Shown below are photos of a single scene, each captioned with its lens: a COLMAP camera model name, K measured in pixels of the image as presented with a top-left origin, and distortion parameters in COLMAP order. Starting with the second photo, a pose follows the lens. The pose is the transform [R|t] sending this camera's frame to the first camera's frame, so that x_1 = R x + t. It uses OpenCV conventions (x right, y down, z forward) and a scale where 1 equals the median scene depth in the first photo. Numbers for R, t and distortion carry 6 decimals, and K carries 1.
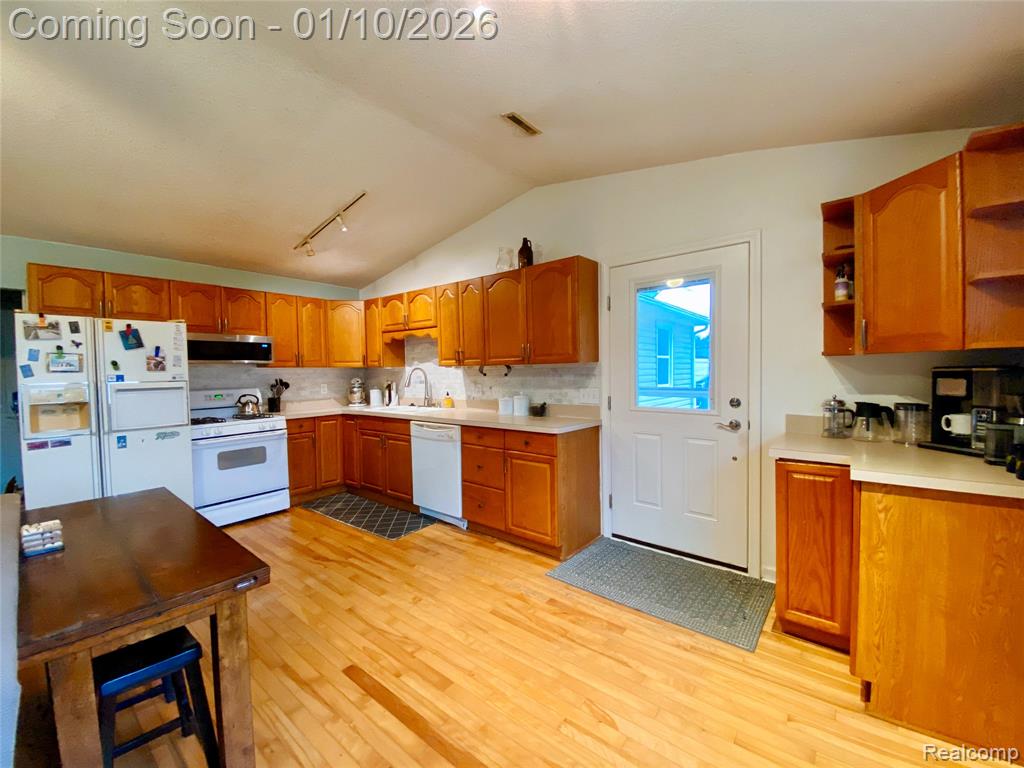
lens RADIAL K [[415.6, 0, 510.3], [0, 415.6, 382.4], [0, 0, 1]] dist [0.036835, -0.028550]
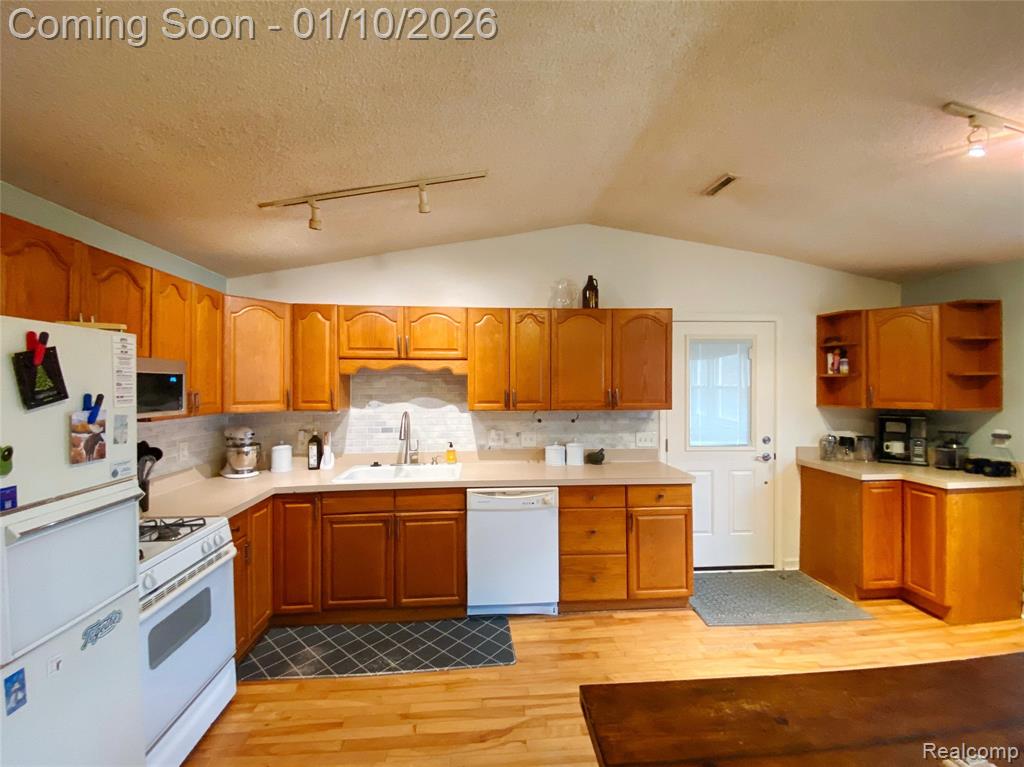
lens RADIAL K [[435.0, 0, 512.0], [0, 435.0, 383.5], [0, 0, 1]] dist [0.041885, -0.034254]
pose [[0.723337, 0.013651, 0.690360, -0.769496], [0.011242, 0.999439, -0.031541, -0.072578], [-0.690403, 0.030576, 0.722778, 0.422786]]
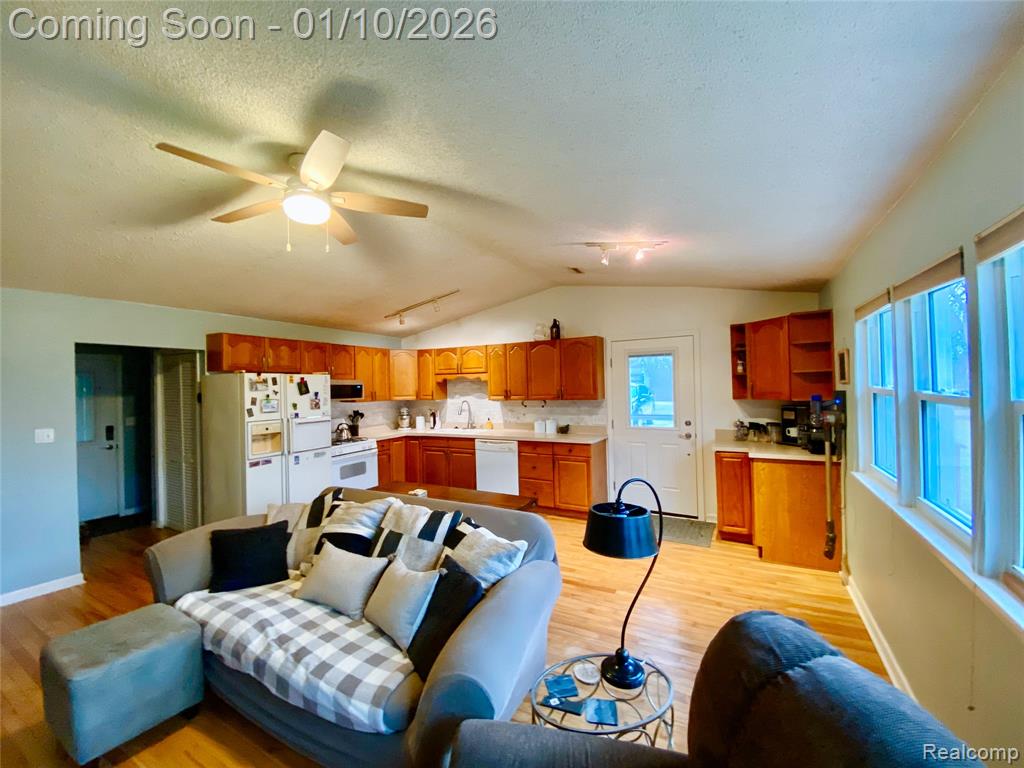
lens RADIAL K [[415.6, 0, 510.3], [0, 415.6, 382.4], [0, 0, 1]] dist [0.036835, -0.028550]
pose [[0.983341, -0.005135, 0.181698, -0.411208], [0.012630, 0.999115, -0.040117, -0.048365], [-0.181331, 0.041743, 0.982536, -0.478348]]
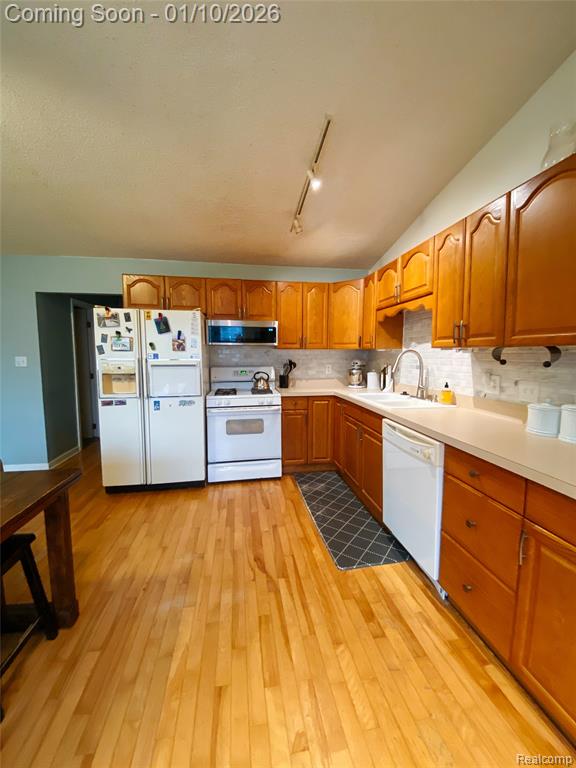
lens RADIAL K [[311.7, 0, 287.0], [0, 311.7, 381.5], [0, 0, 1]] dist [0.036835, -0.028550]
pose [[0.746779, 0.075423, -0.660781, 0.009497], [-0.030787, 0.996404, 0.078938, -0.018390], [0.664359, -0.038606, 0.746416, 0.478549]]
